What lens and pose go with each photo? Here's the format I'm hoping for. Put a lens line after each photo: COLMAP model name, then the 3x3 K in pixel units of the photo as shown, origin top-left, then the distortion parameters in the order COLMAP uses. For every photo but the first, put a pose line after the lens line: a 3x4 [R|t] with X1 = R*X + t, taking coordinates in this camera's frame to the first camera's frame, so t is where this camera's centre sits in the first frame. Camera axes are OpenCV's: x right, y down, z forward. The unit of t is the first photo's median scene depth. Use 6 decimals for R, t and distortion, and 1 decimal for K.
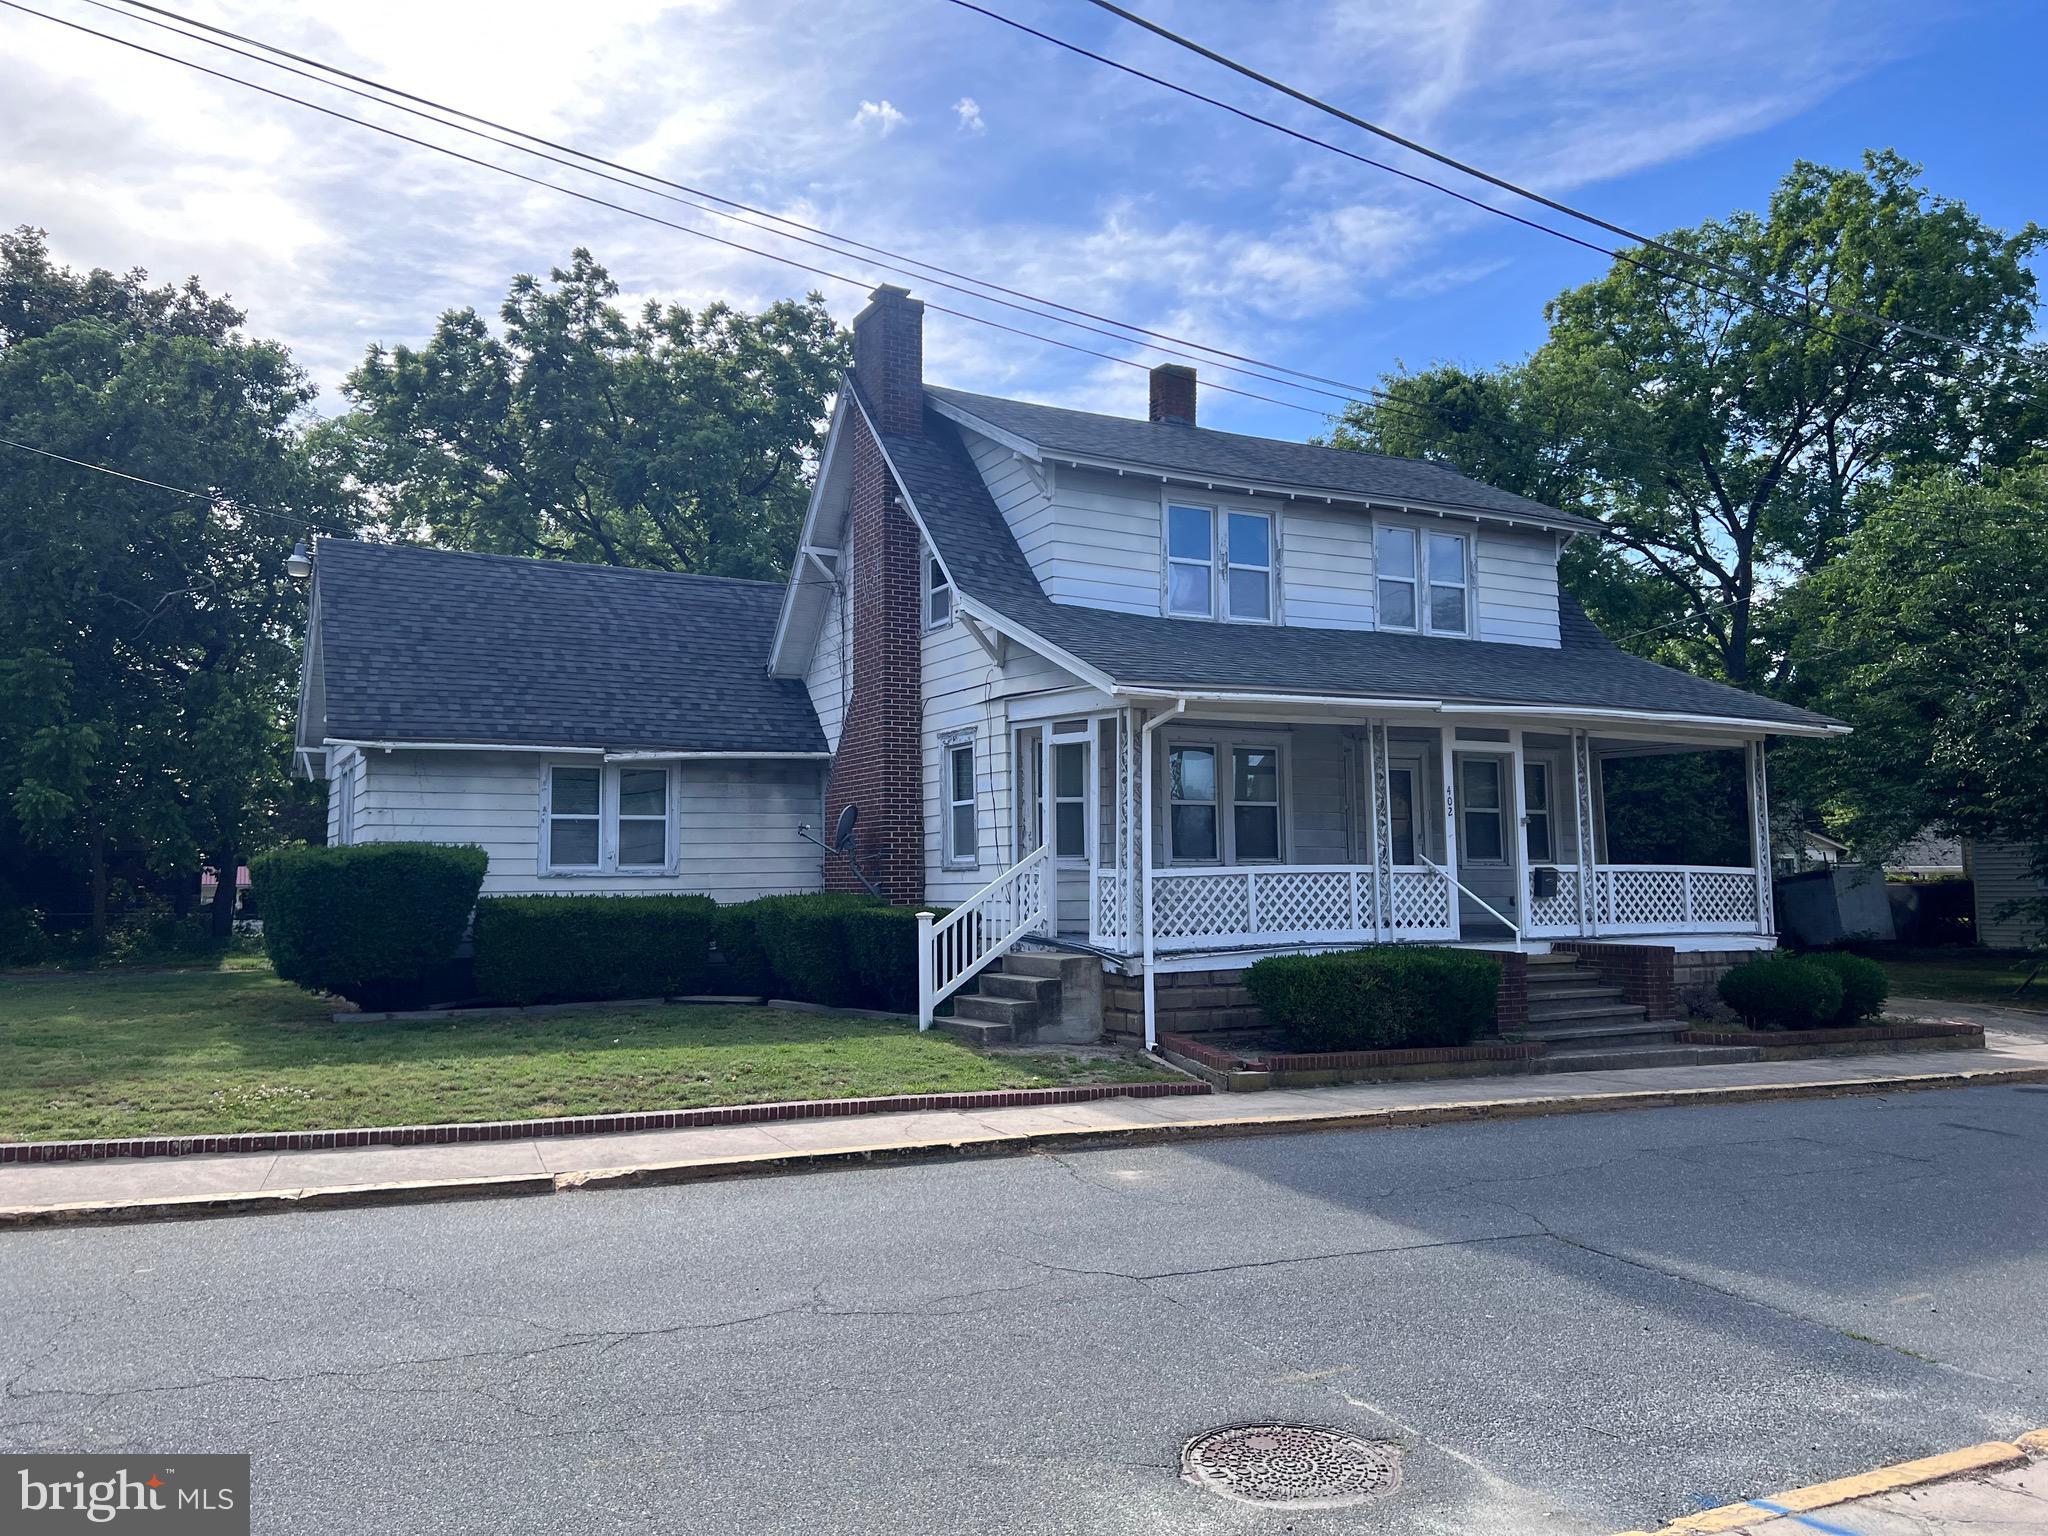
lens RADIAL K [[1538.2, 0, 1014.0], [0, 1538.2, 749.2], [0, 0, 1]] dist [0.052461, -0.050689]
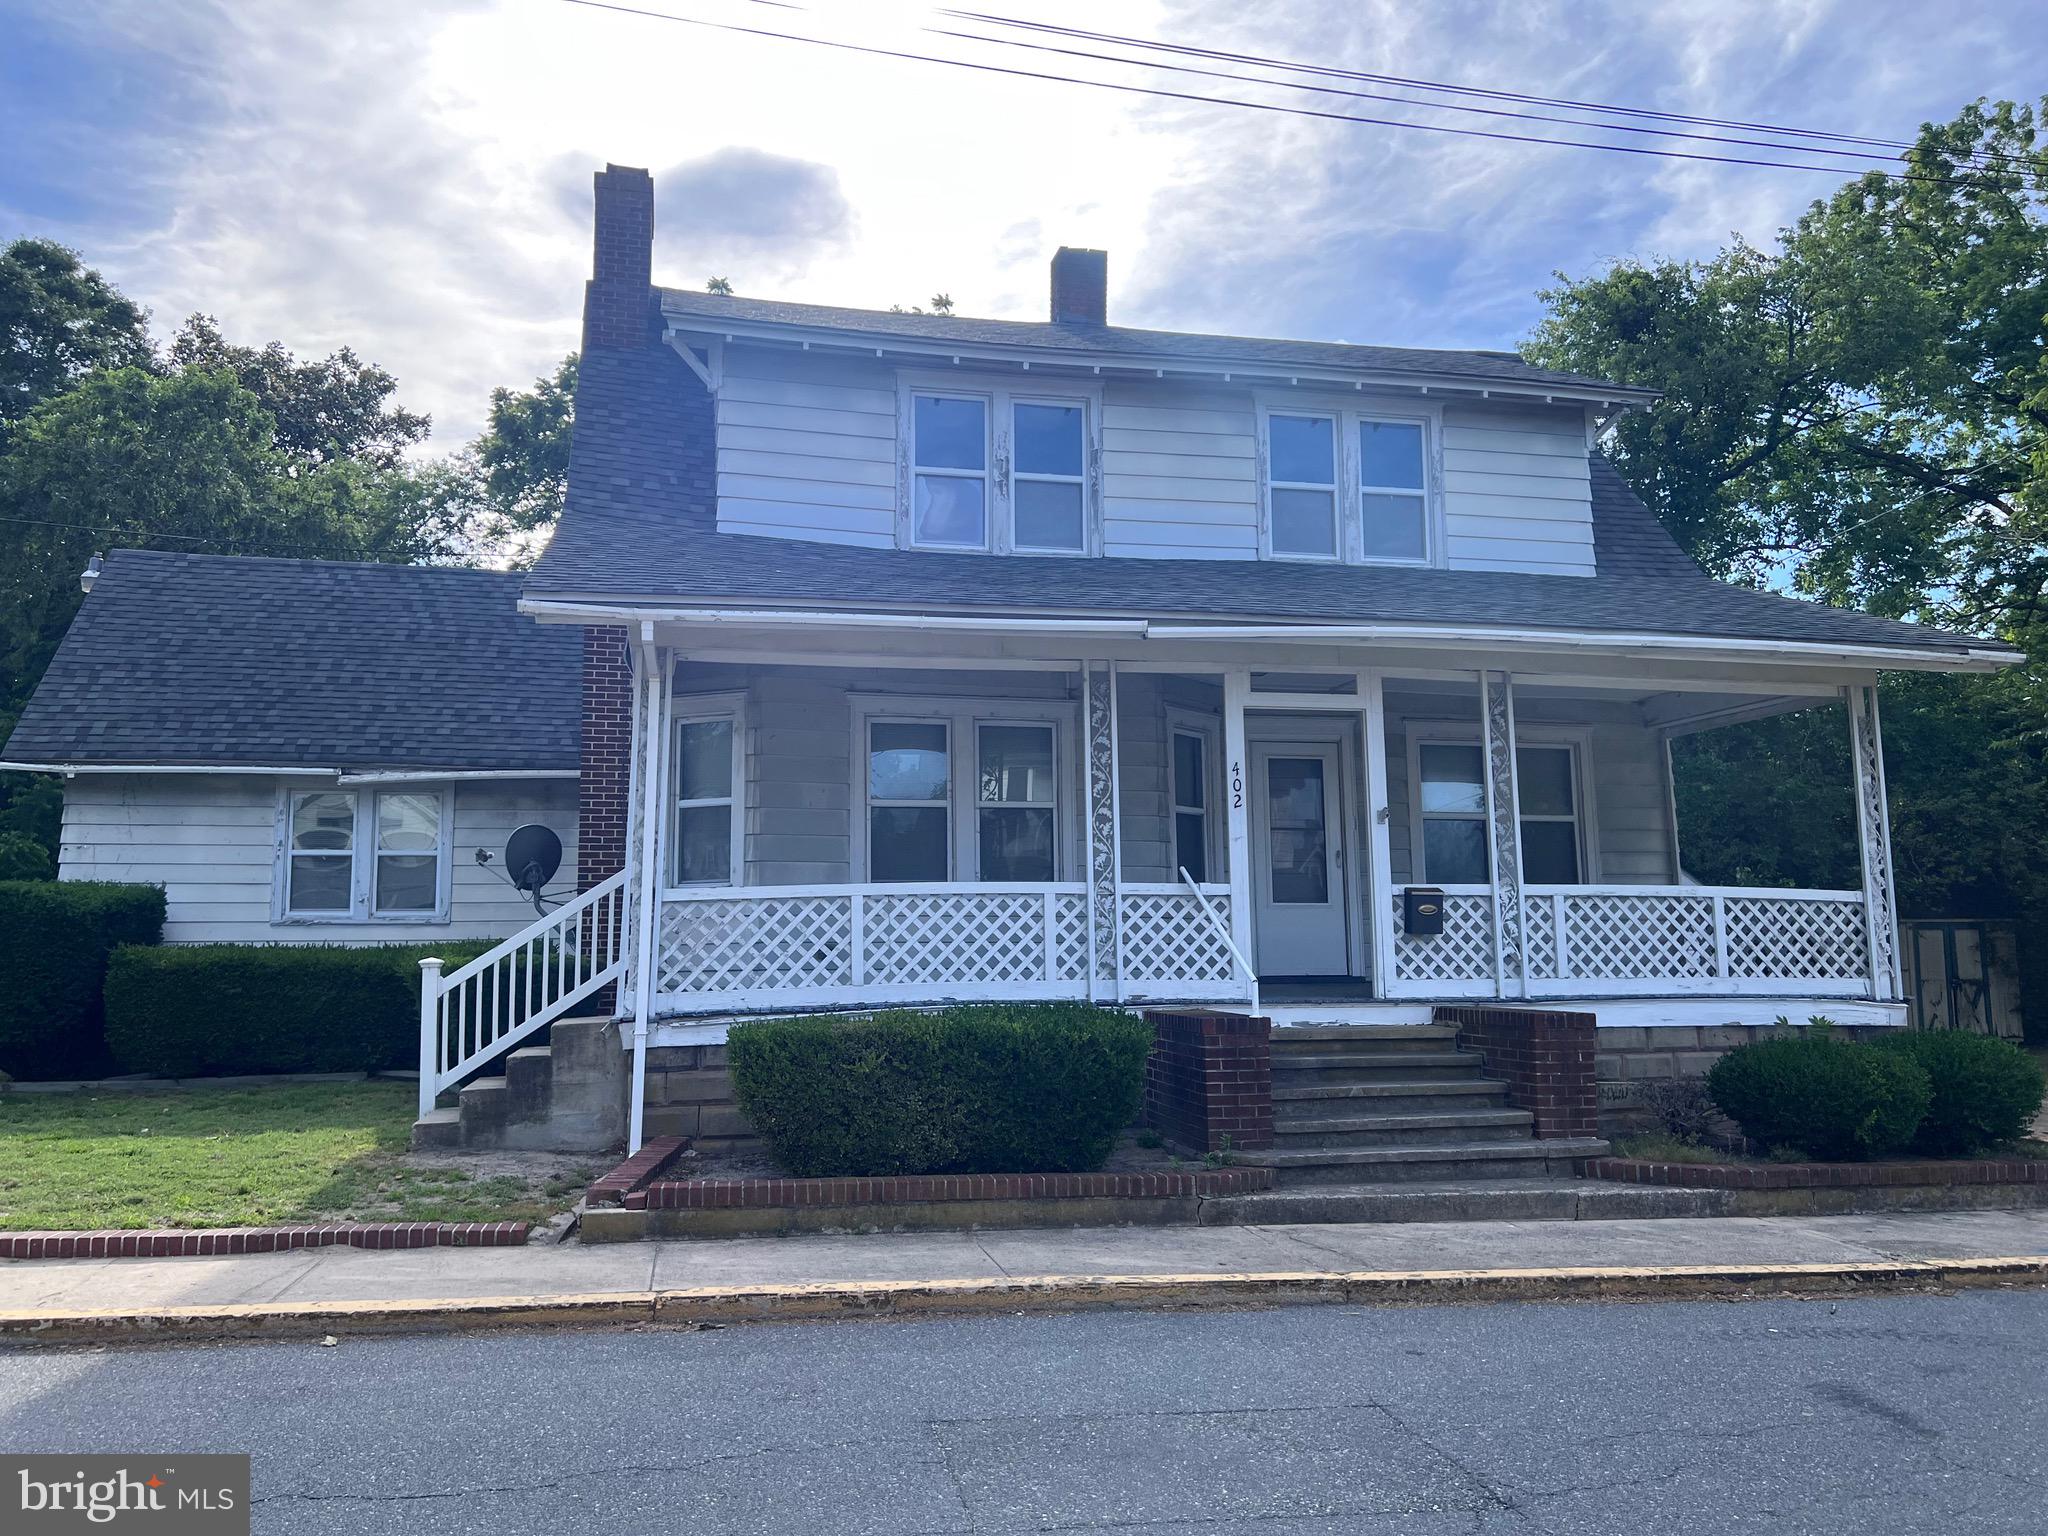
lens RADIAL K [[1538.2, 0, 1033.8], [0, 1538.2, 766.3], [0, 0, 1]] dist [0.052461, -0.050689]
pose [[0.961801, -0.035854, -0.271393, 0.368405], [0.024672, 0.998705, -0.044503, 0.051651], [0.272637, 0.036107, 0.961439, 0.350328]]
